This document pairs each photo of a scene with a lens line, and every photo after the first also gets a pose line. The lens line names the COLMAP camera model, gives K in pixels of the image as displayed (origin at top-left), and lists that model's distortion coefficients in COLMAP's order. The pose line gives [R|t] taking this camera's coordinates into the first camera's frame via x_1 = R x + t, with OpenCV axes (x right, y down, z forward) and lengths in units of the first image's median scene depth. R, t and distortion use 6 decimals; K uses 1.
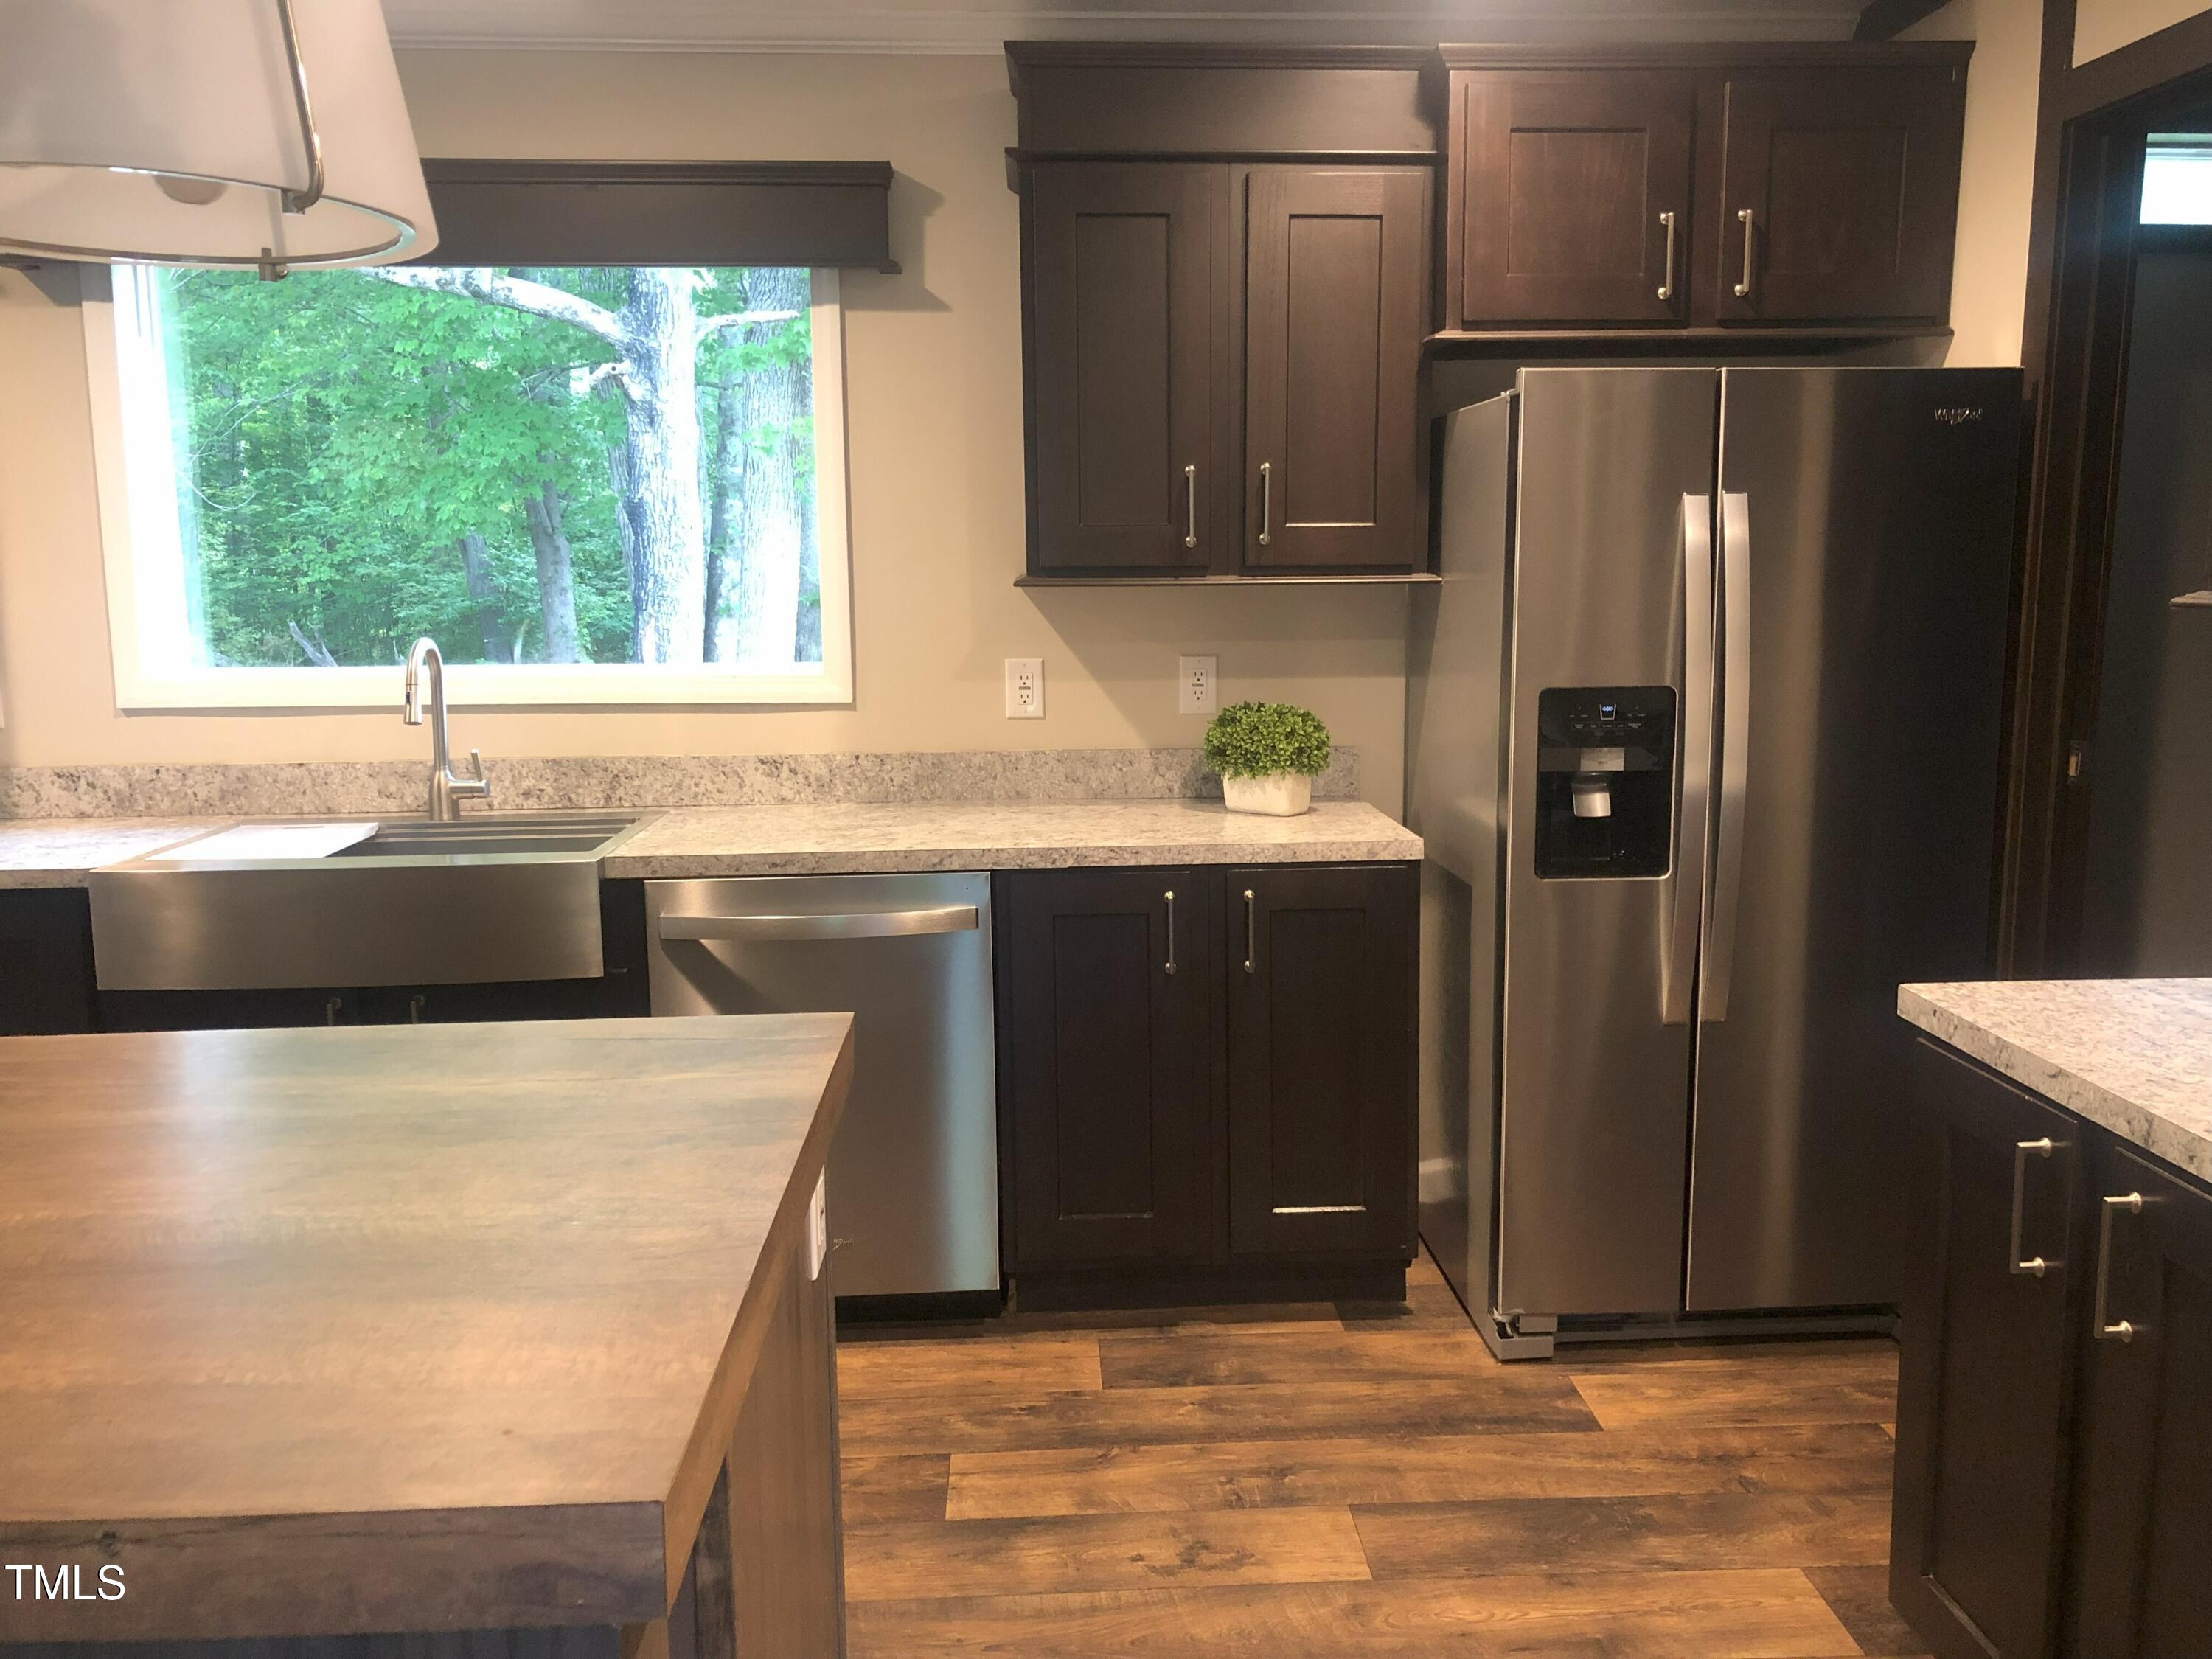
lens RADIAL K [[1835.4, 0, 1136.3], [0, 1835.4, 809.7], [0, 0, 1]] dist [0.025826, -0.016490]
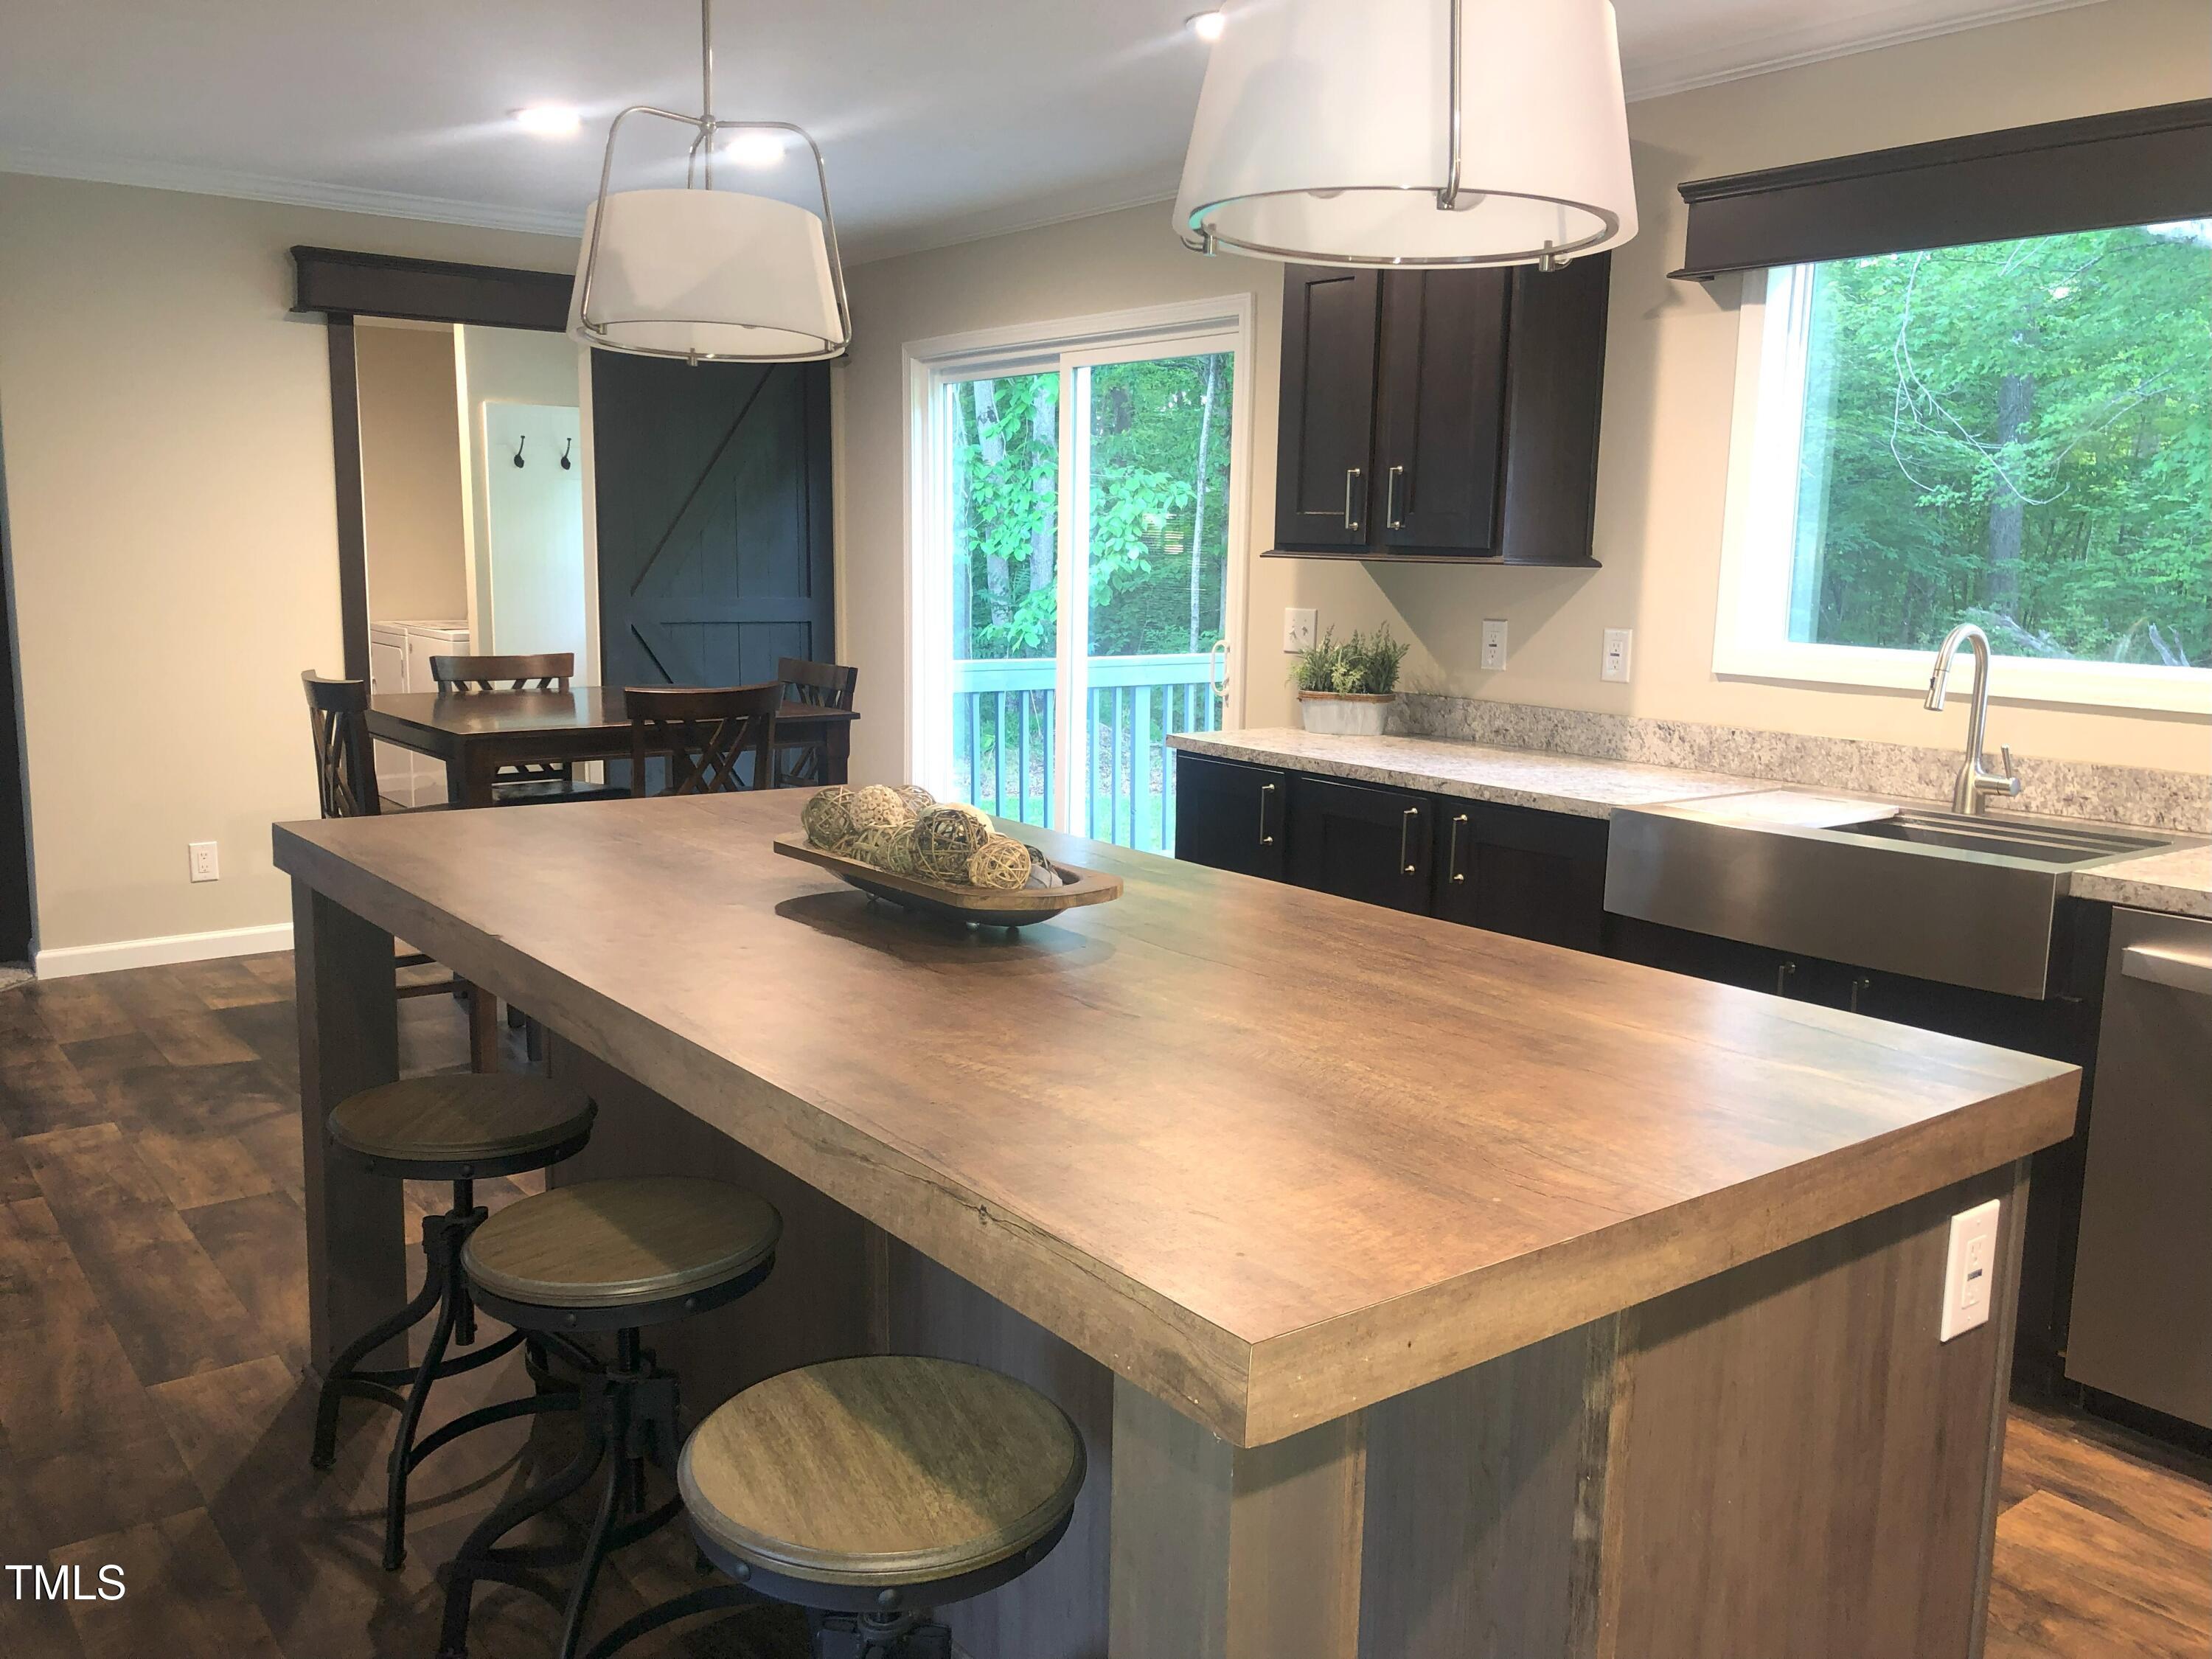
lens RADIAL K [[1835.4, 0, 1123.9], [0, 1835.4, 829.2], [0, 0, 1]] dist [0.025826, -0.016490]
pose [[0.563201, 0.149857, -0.812618, 0.162141], [-0.142231, 0.986321, 0.083314, -0.003966], [0.813987, 0.068657, 0.576811, 0.079527]]
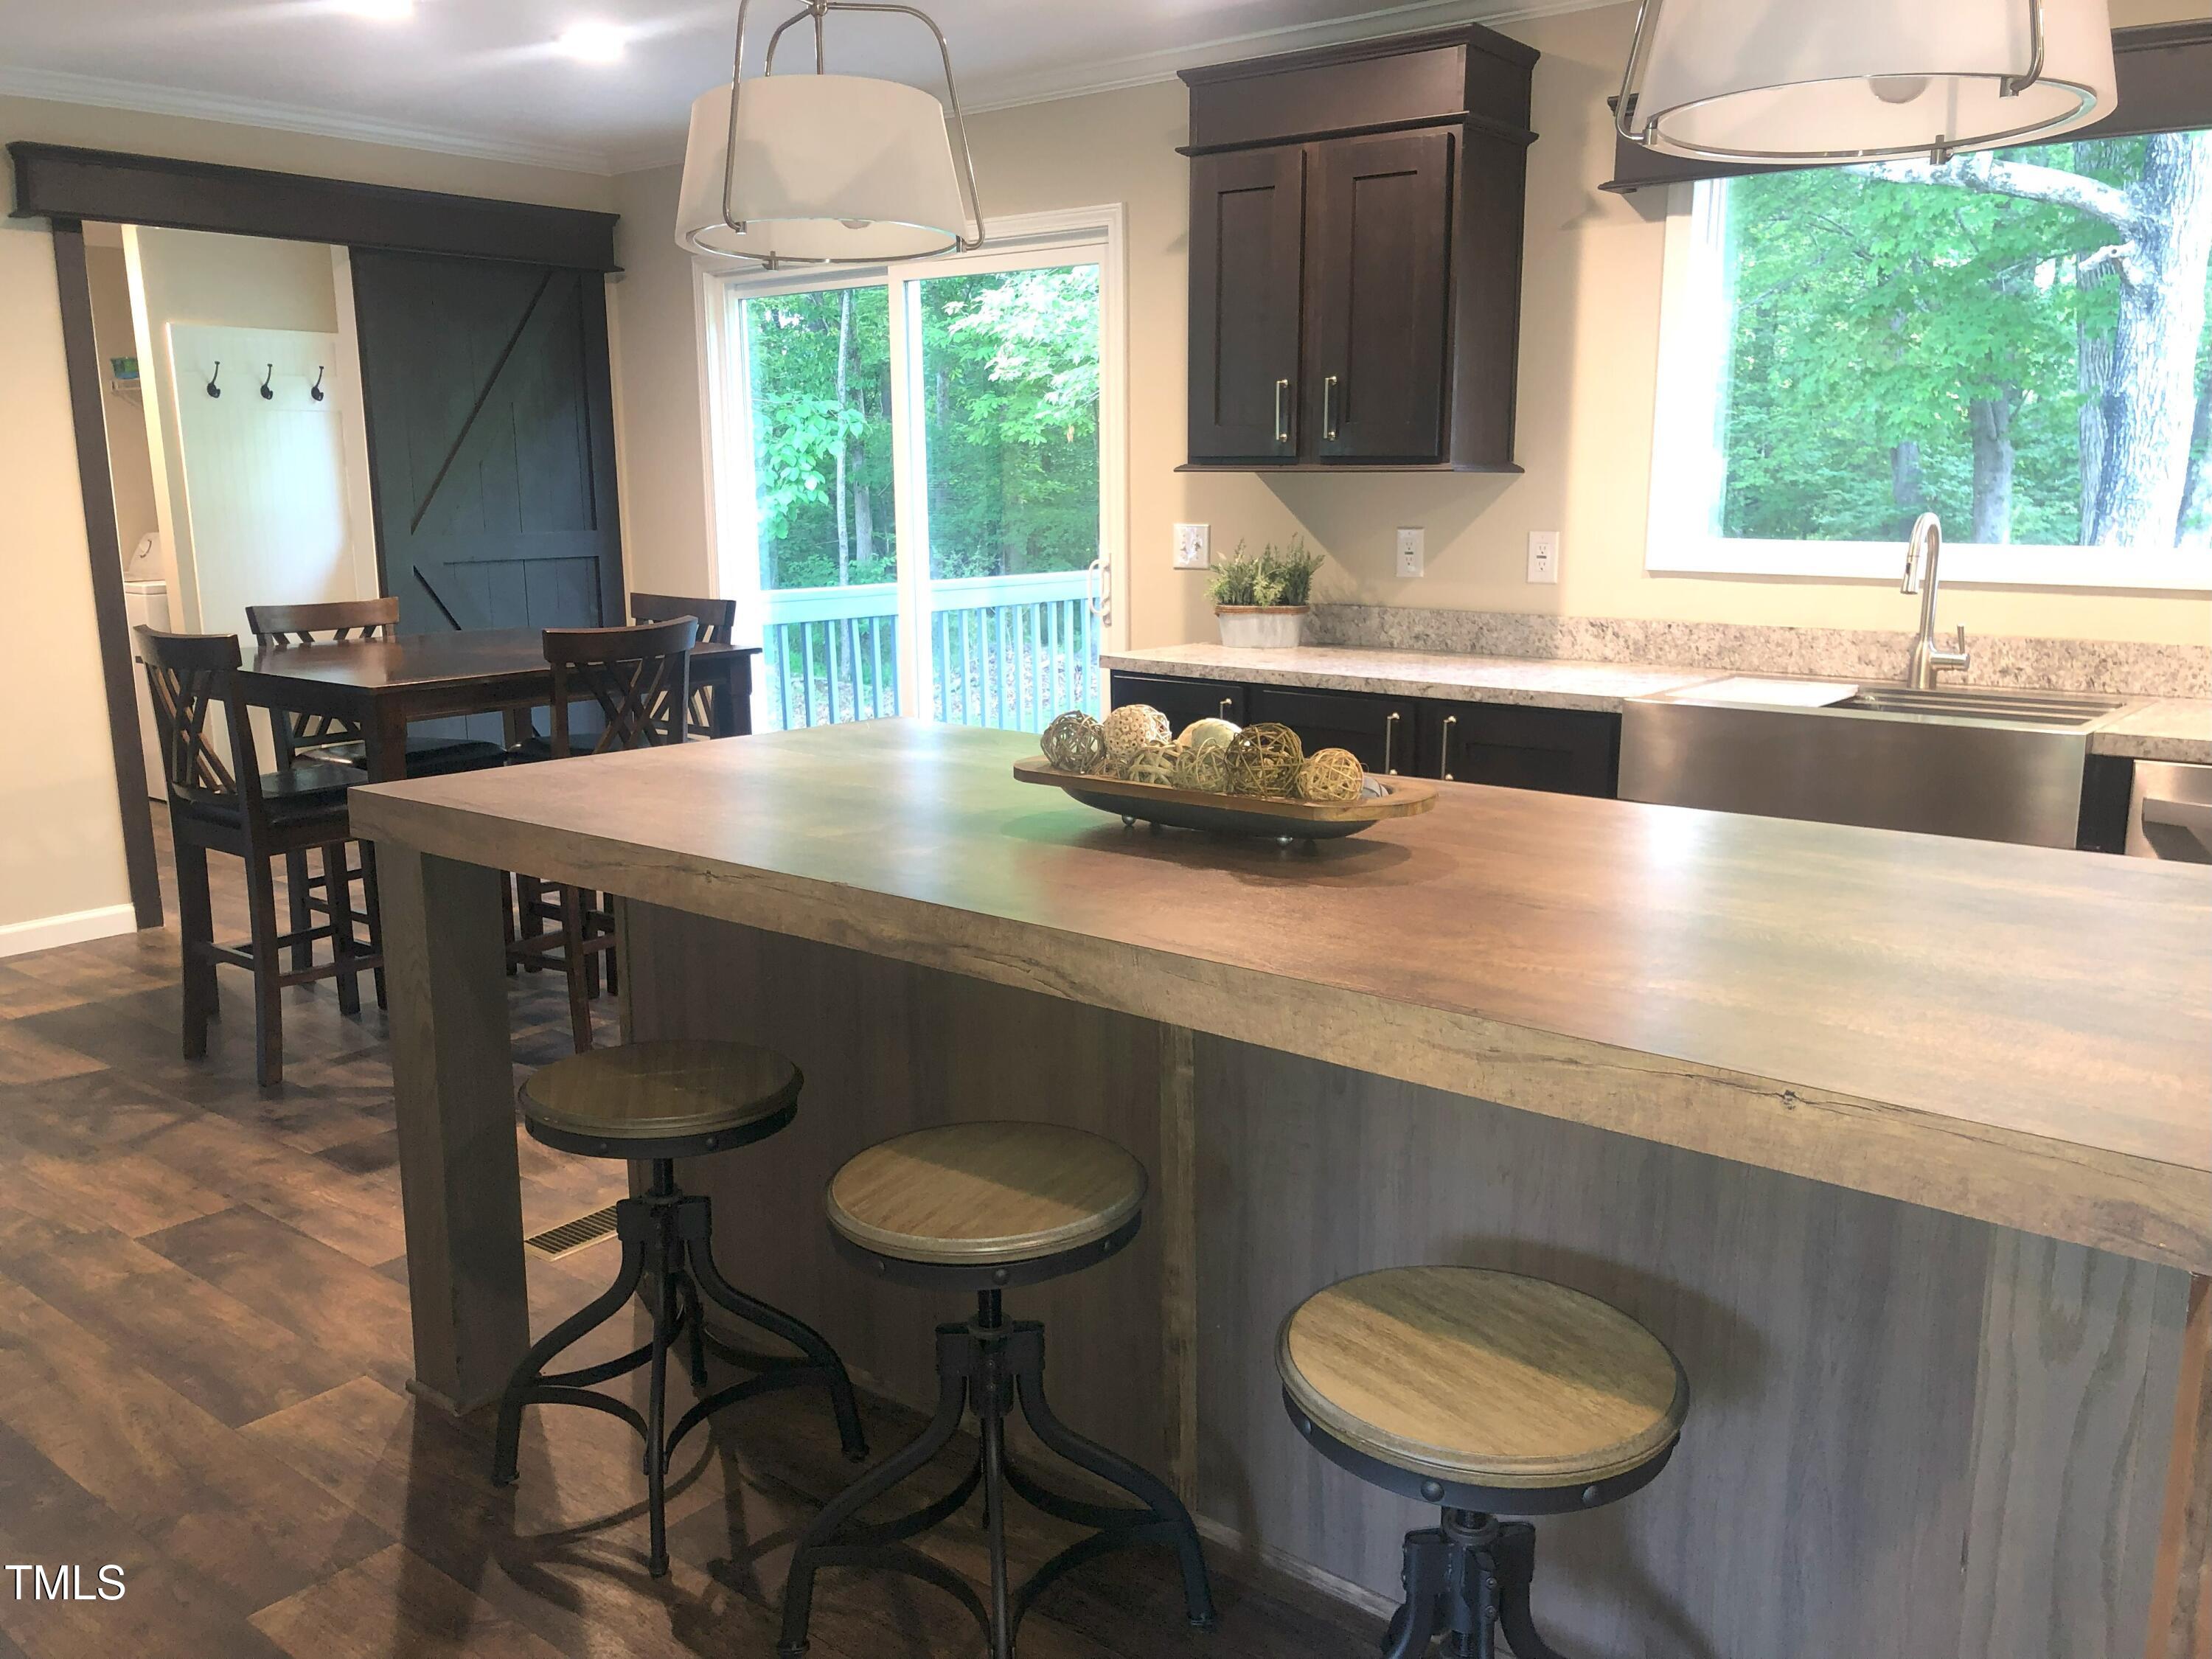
lens RADIAL K [[1835.4, 0, 1088.1], [0, 1835.4, 840.4], [0, 0, 1]] dist [0.025826, -0.016490]
pose [[0.737676, 0.140050, -0.660469, -0.016976], [-0.099675, 0.990120, 0.098625, 0.034686], [0.667756, -0.006921, 0.744348, -0.105924]]
